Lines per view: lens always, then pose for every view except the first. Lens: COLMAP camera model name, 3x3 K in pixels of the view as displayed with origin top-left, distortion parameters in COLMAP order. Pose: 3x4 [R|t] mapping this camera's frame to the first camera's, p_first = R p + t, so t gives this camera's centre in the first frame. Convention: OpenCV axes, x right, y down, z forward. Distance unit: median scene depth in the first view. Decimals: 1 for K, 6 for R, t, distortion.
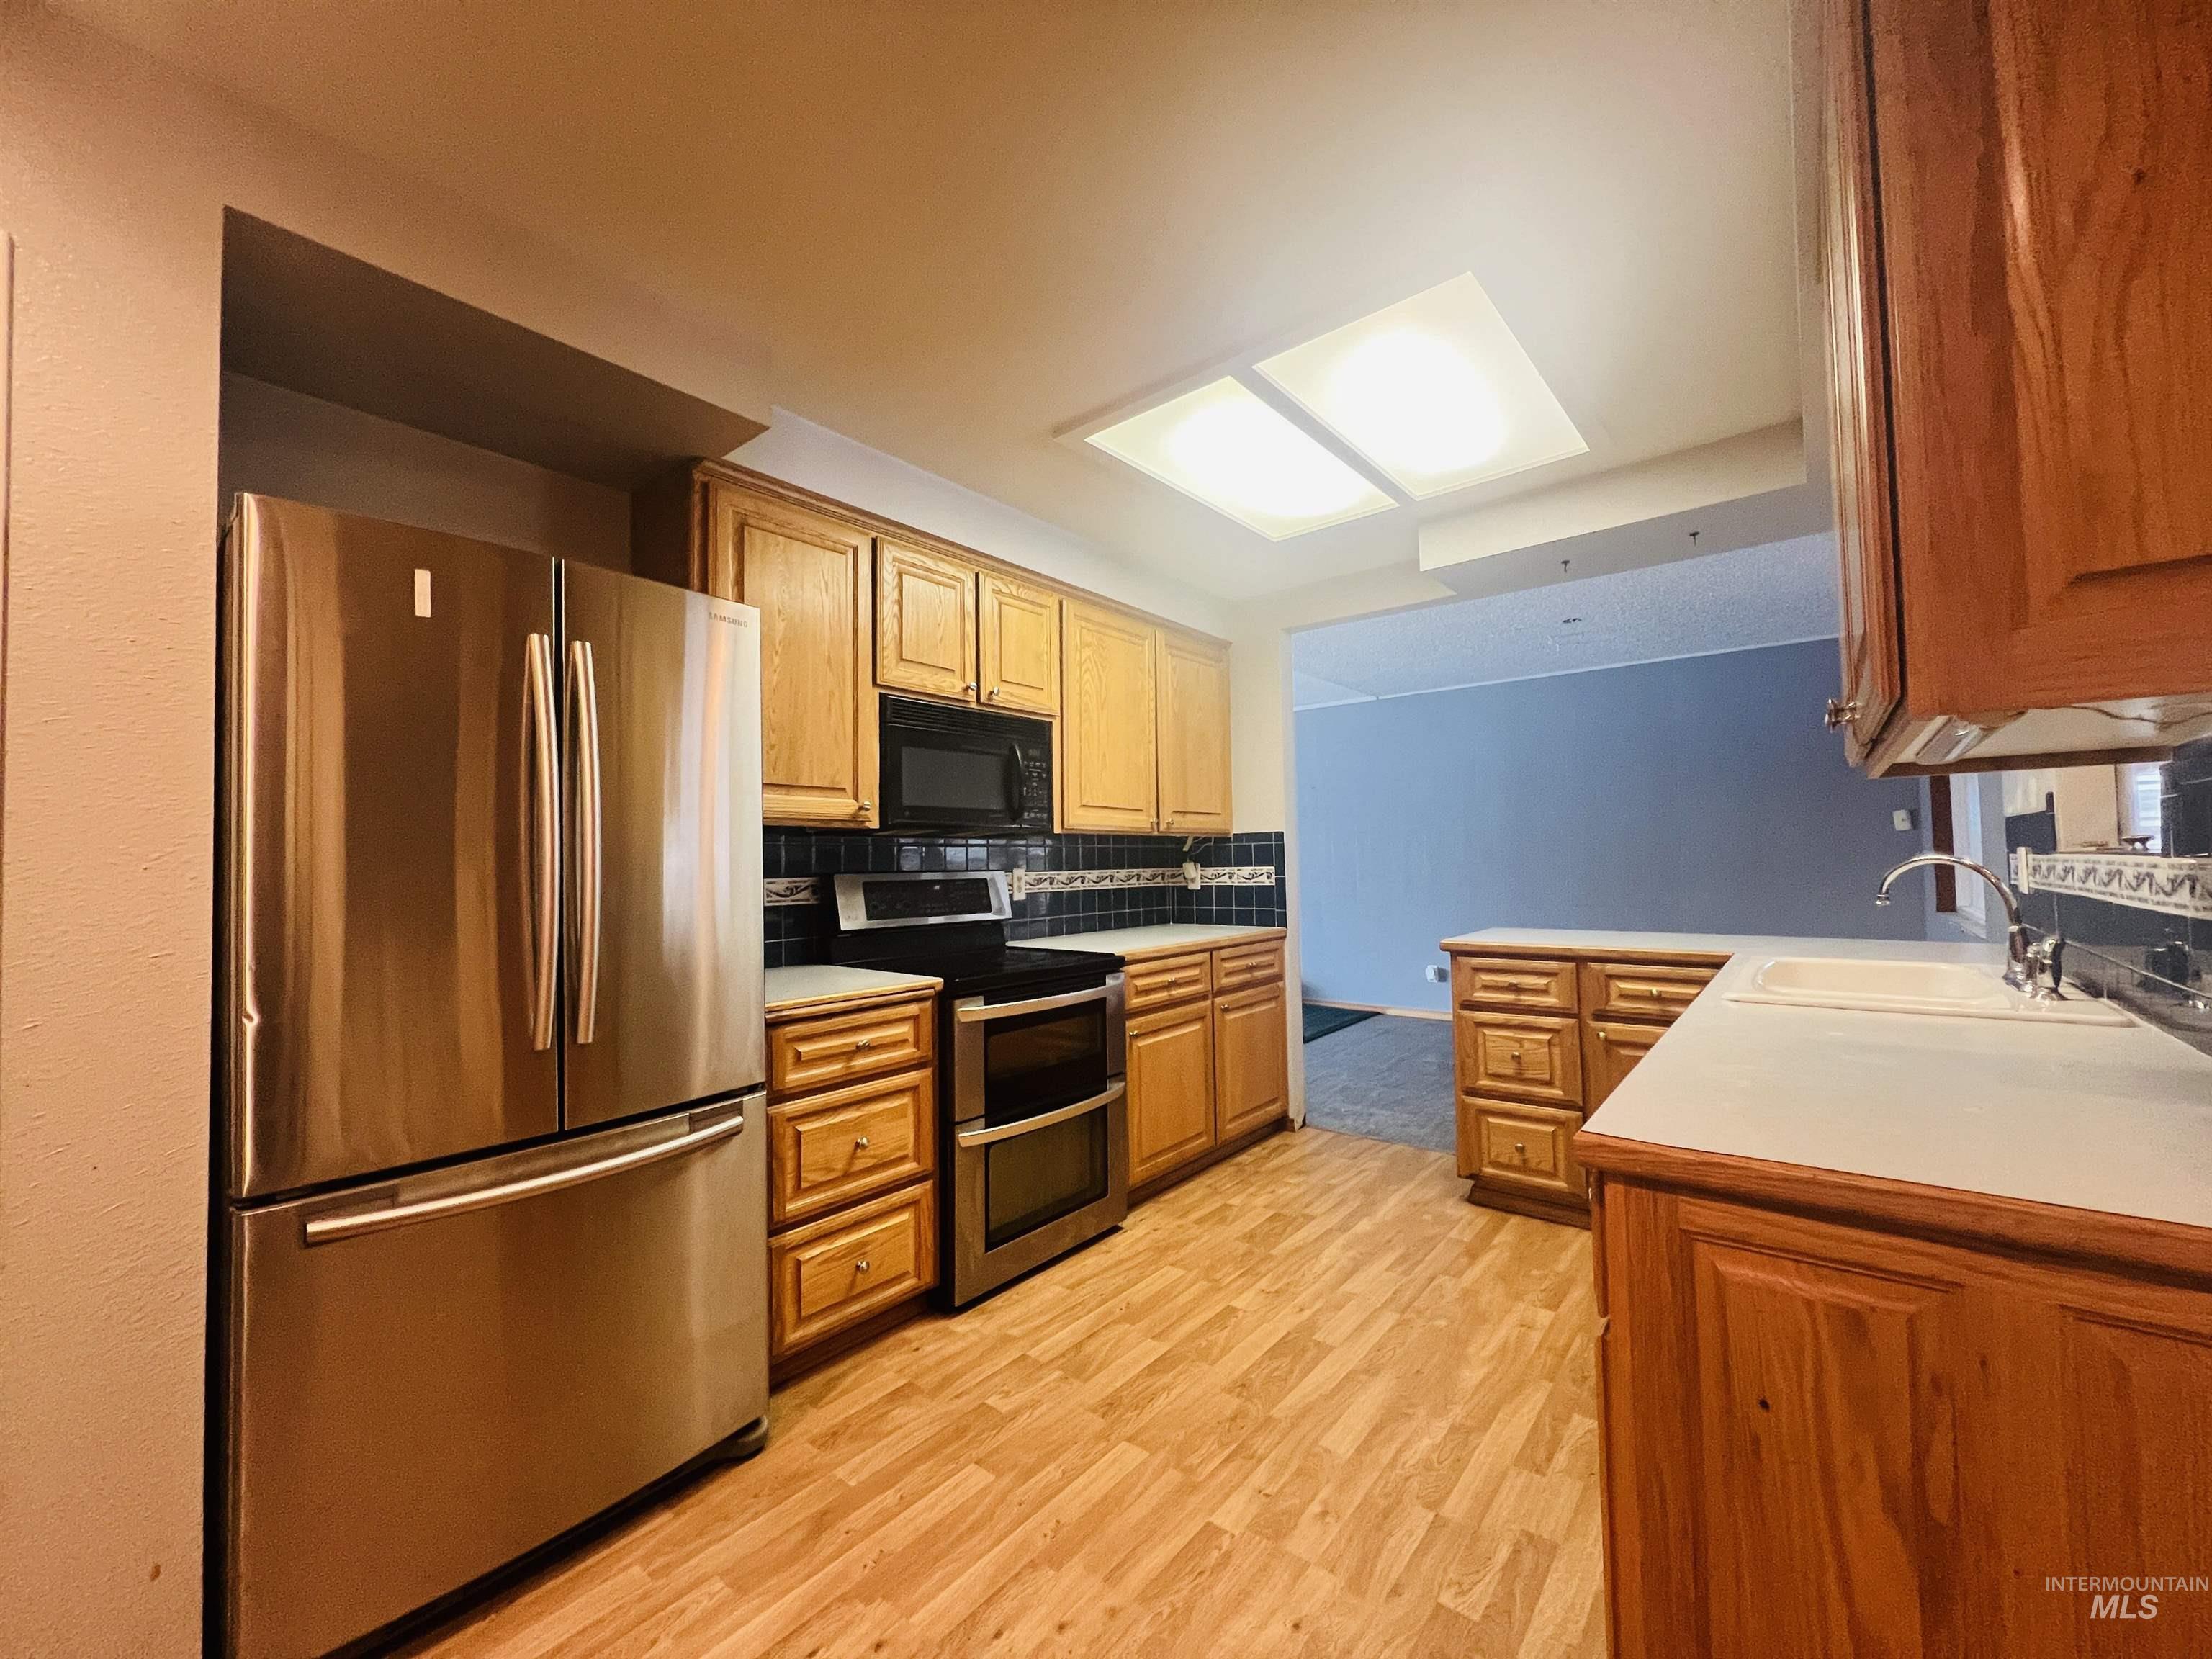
lens RADIAL K [[880.3, 0, 1098.7], [0, 880.3, 832.5], [0, 0, 1]] dist [-0.001788, -0.000131]
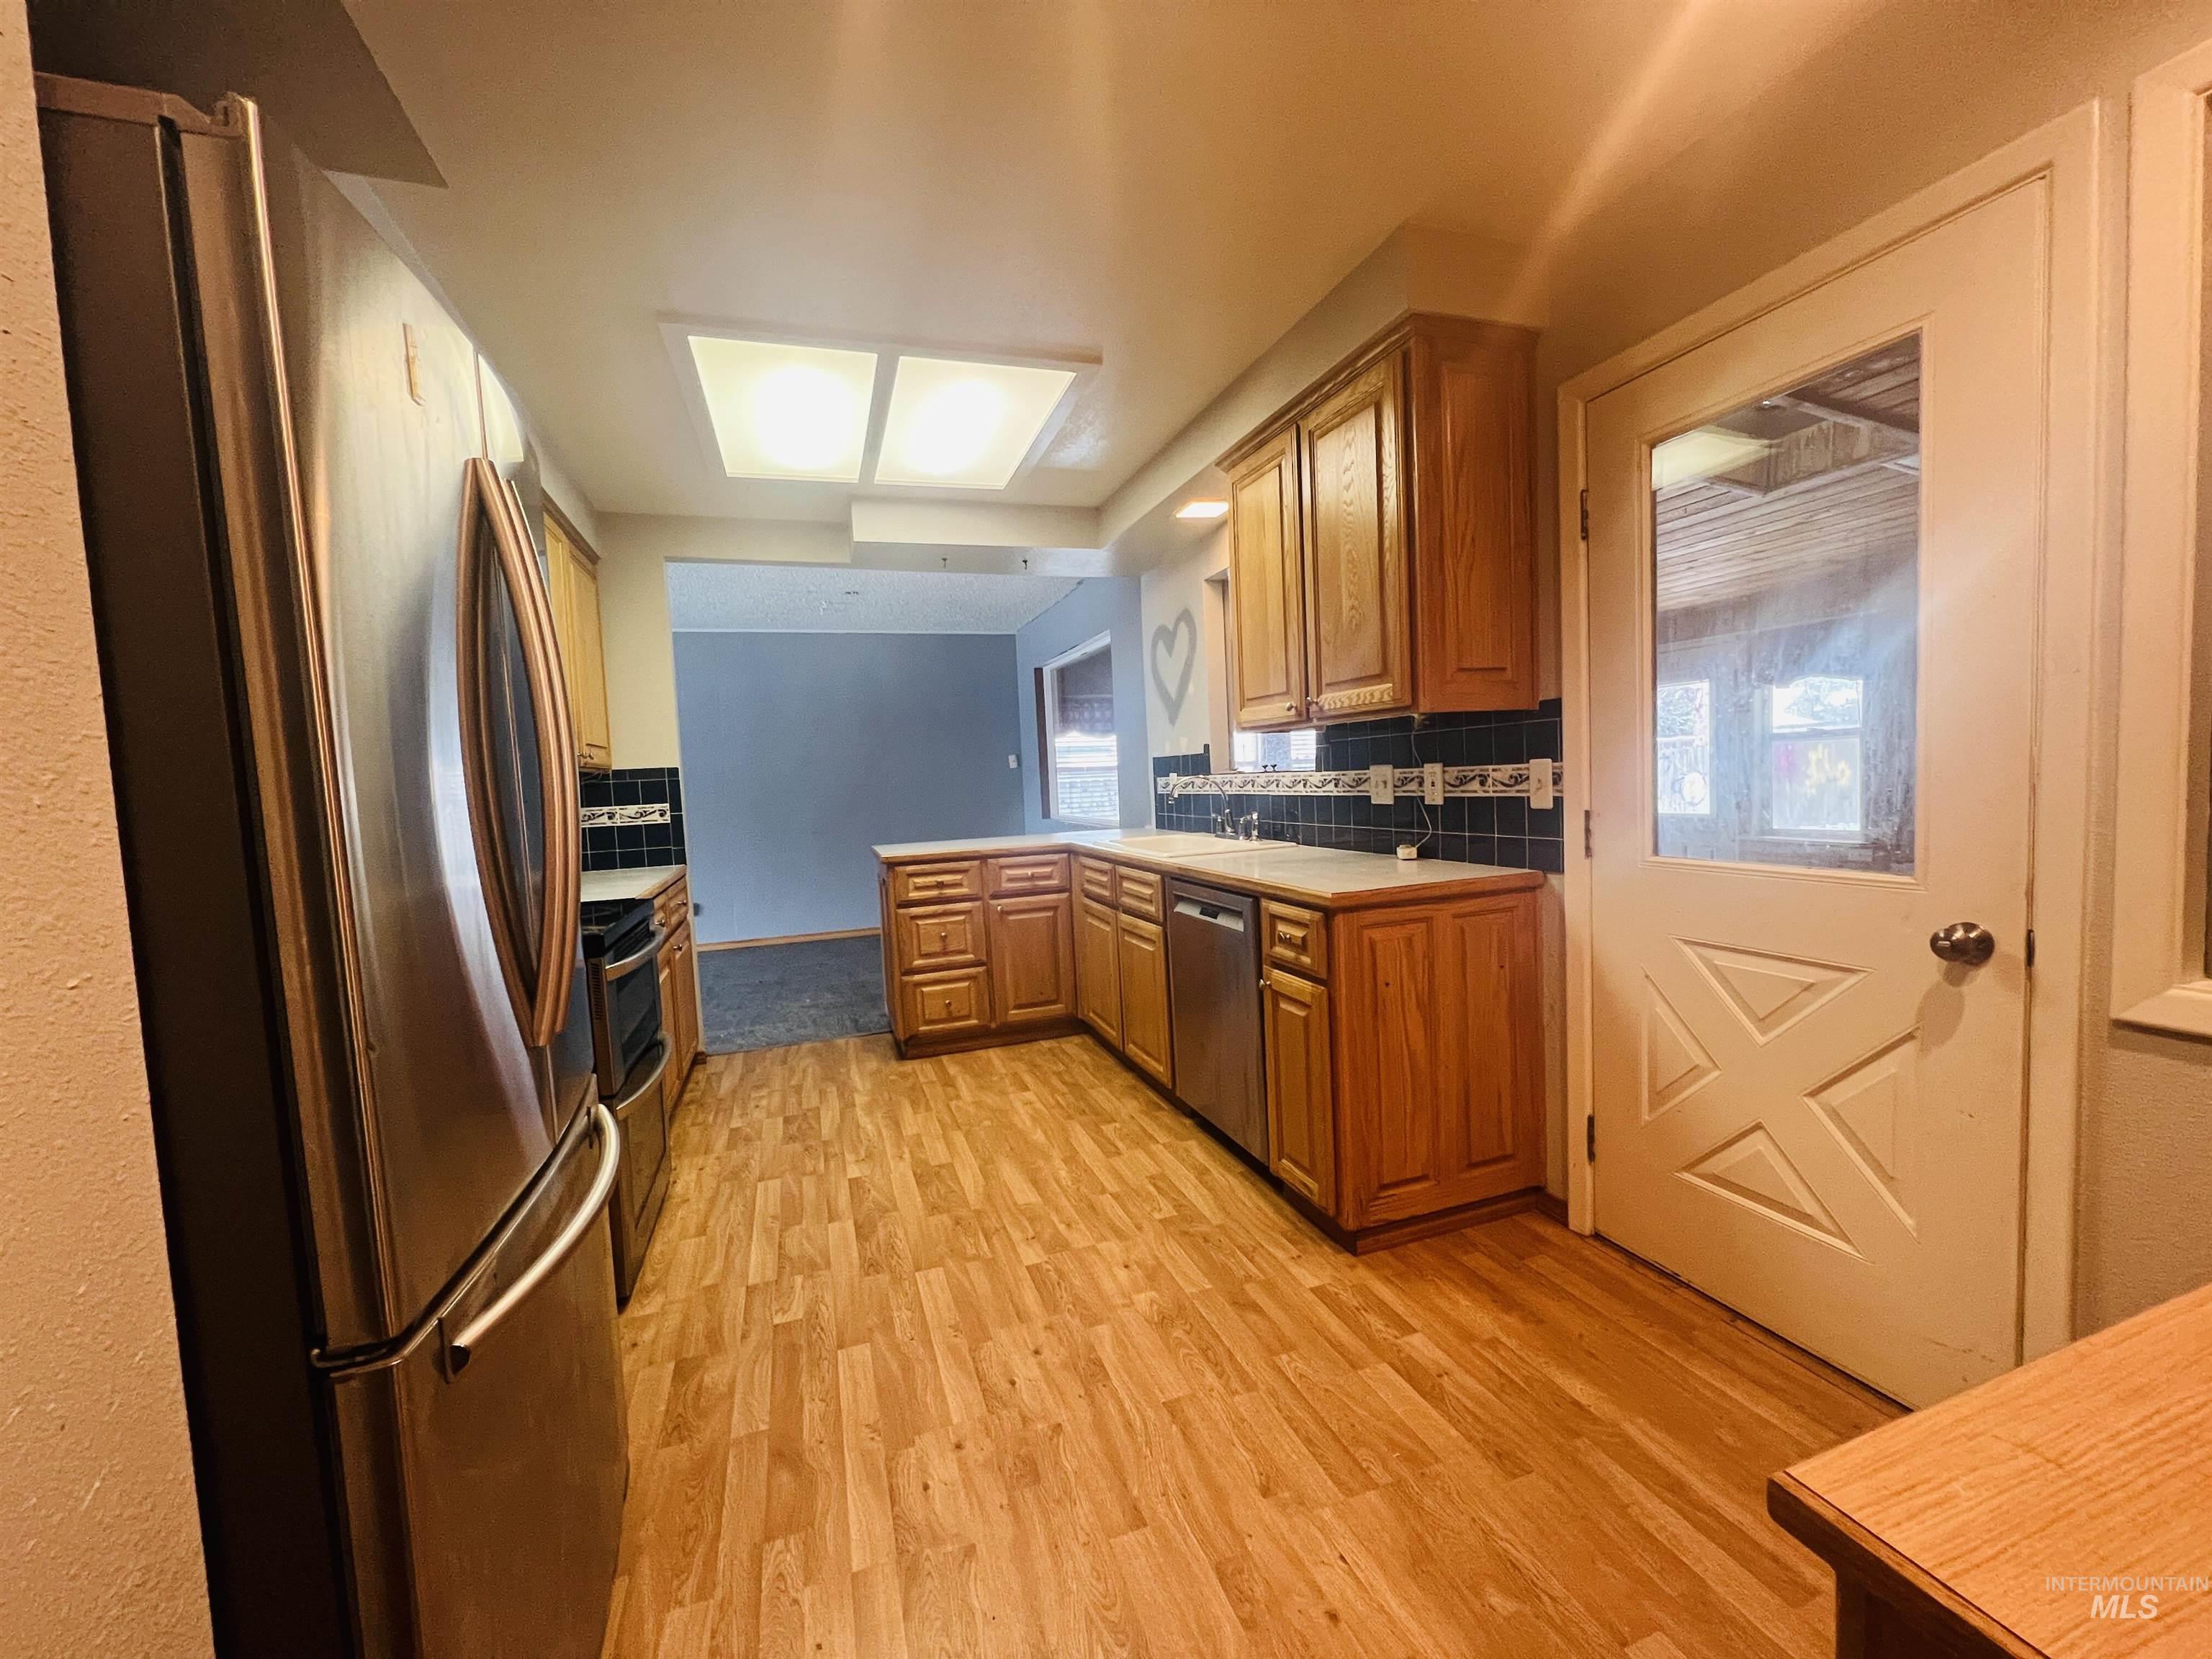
lens RADIAL K [[880.3, 0, 1097.7], [0, 880.3, 831.6], [0, 0, 1]] dist [-0.001788, -0.000131]
pose [[0.528041, -0.061036, 0.847023, -0.556673], [0.008167, 0.997733, 0.066804, 0.012530], [-0.849180, -0.028358, 0.527342, 0.122297]]
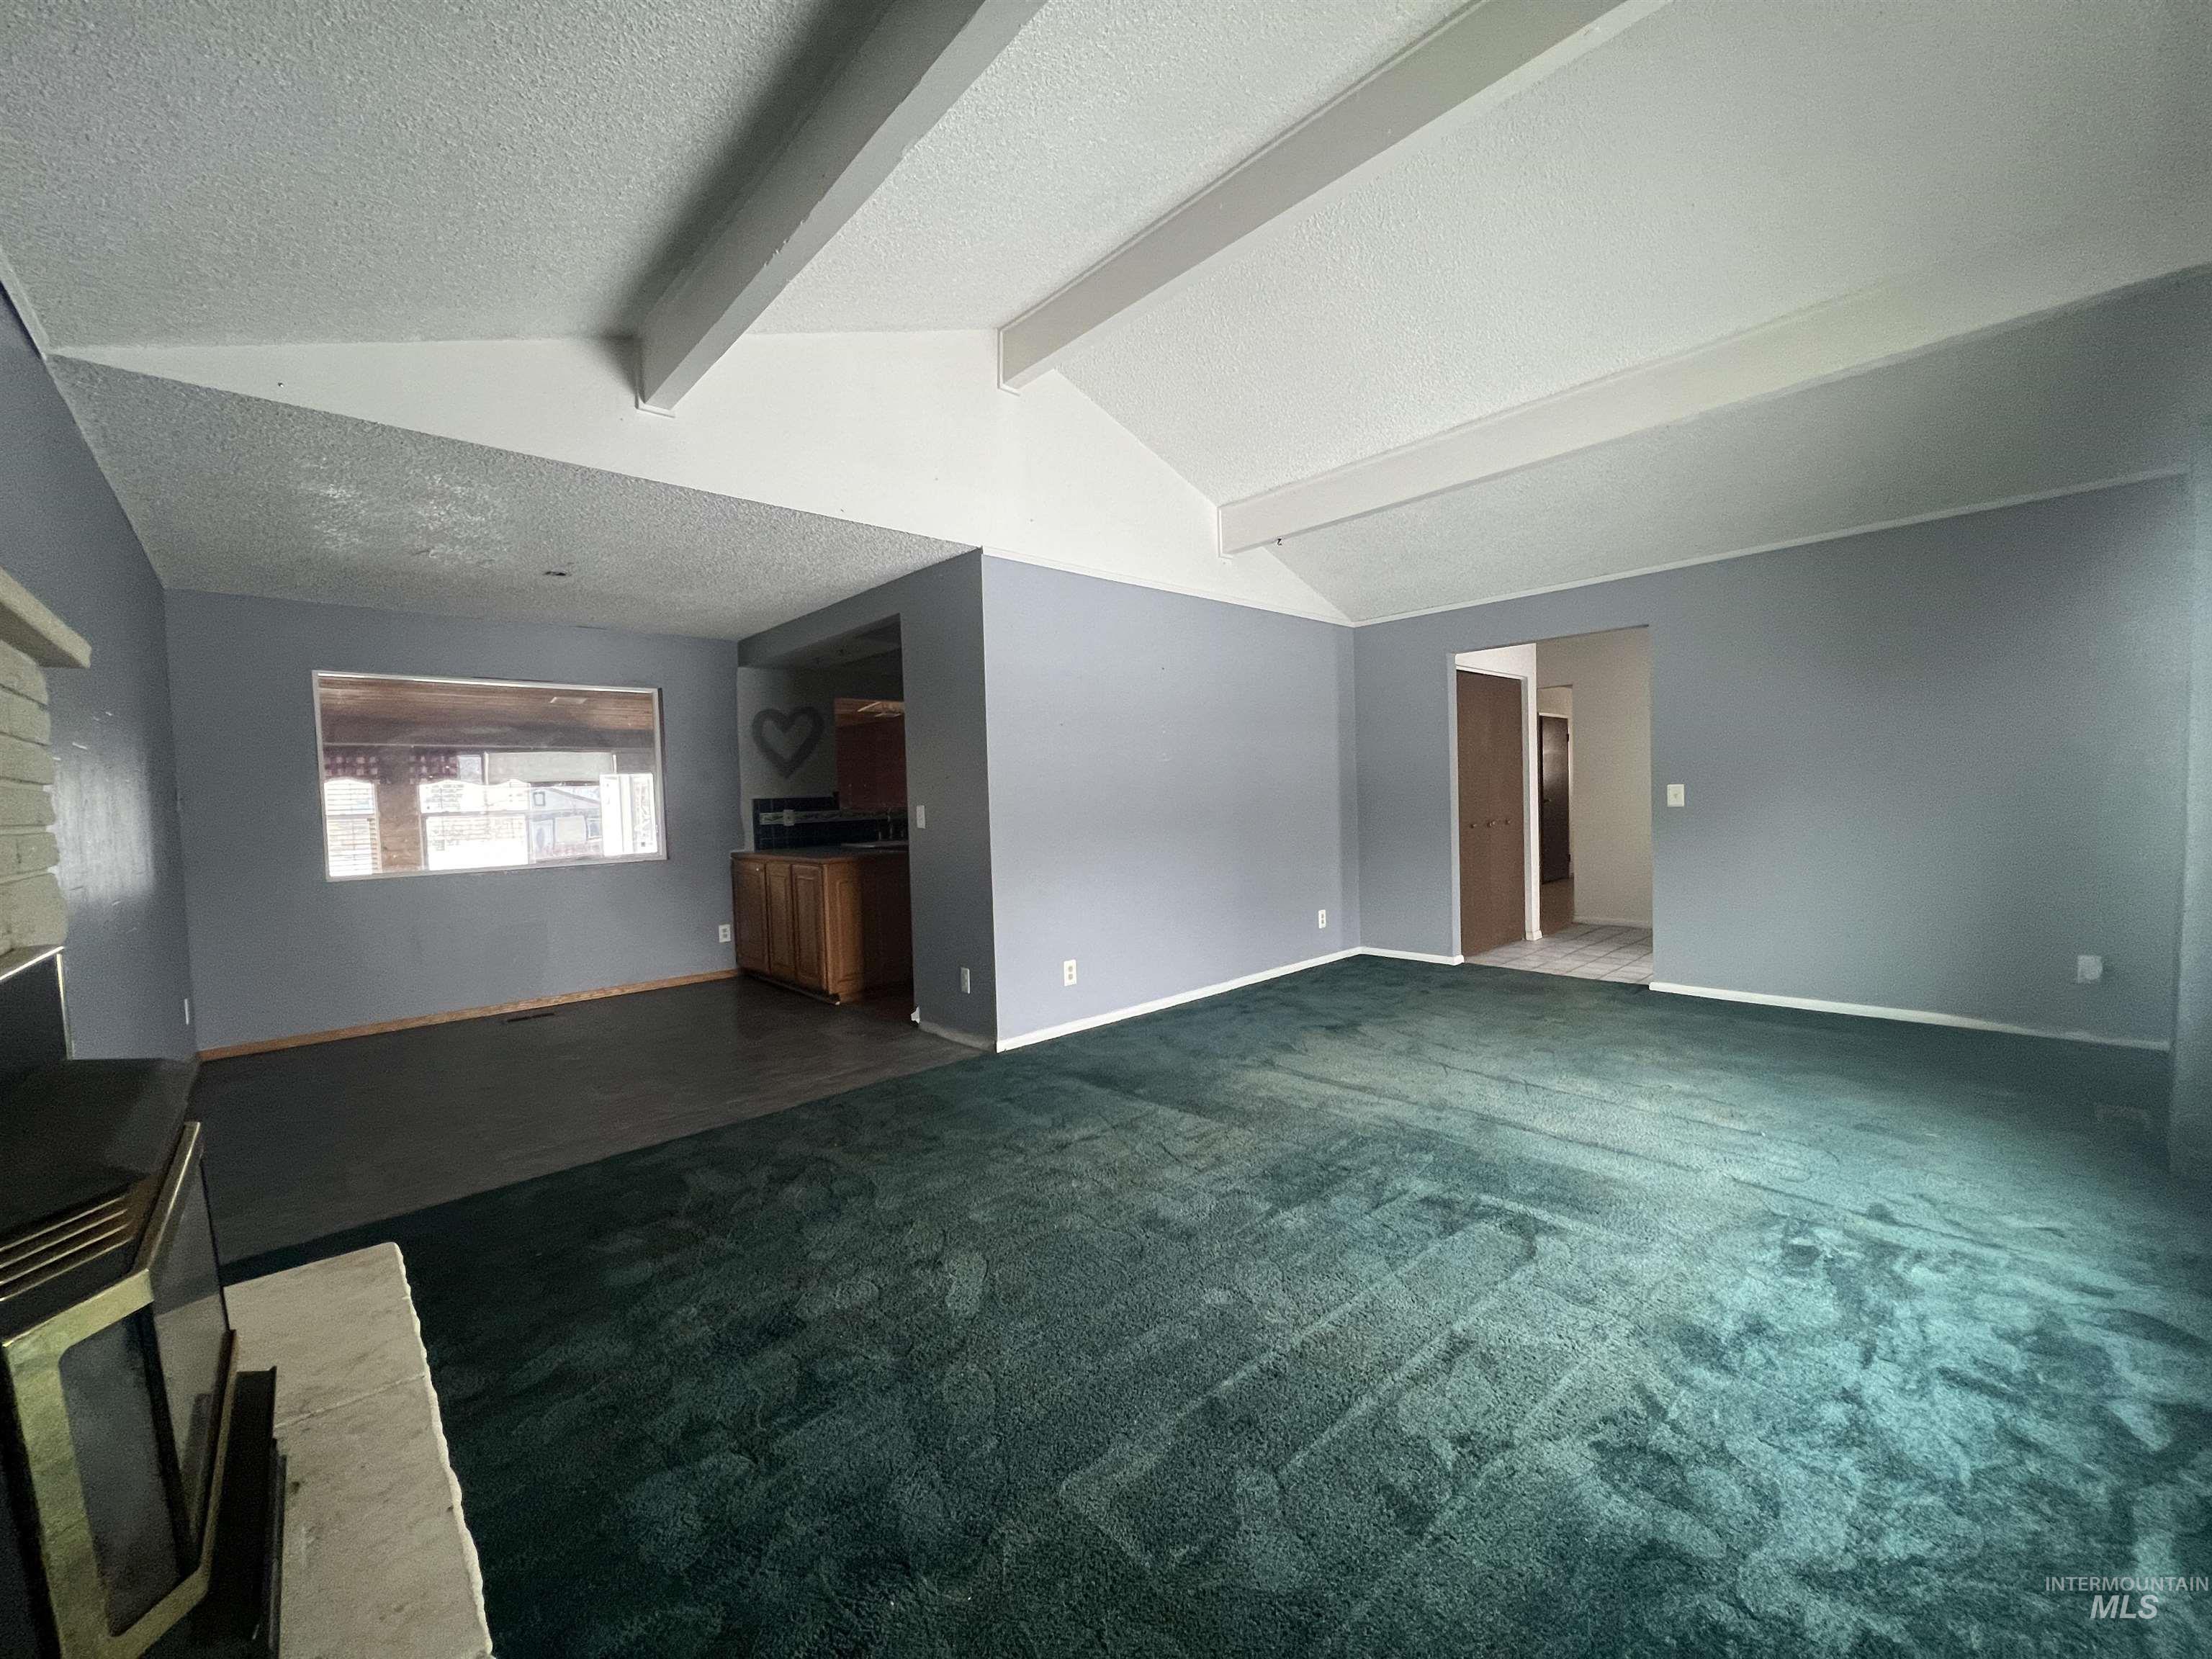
lens RADIAL K [[880.3, 0, 1098.3], [0, 880.3, 836.6], [0, 0, 1]] dist [-0.001788, -0.000131]
pose [[-0.988989, 0.049425, 0.139490, -0.286271], [0.051003, 0.998668, 0.007759, 0.115692], [-0.138920, 0.014788, -0.990193, 3.201422]]
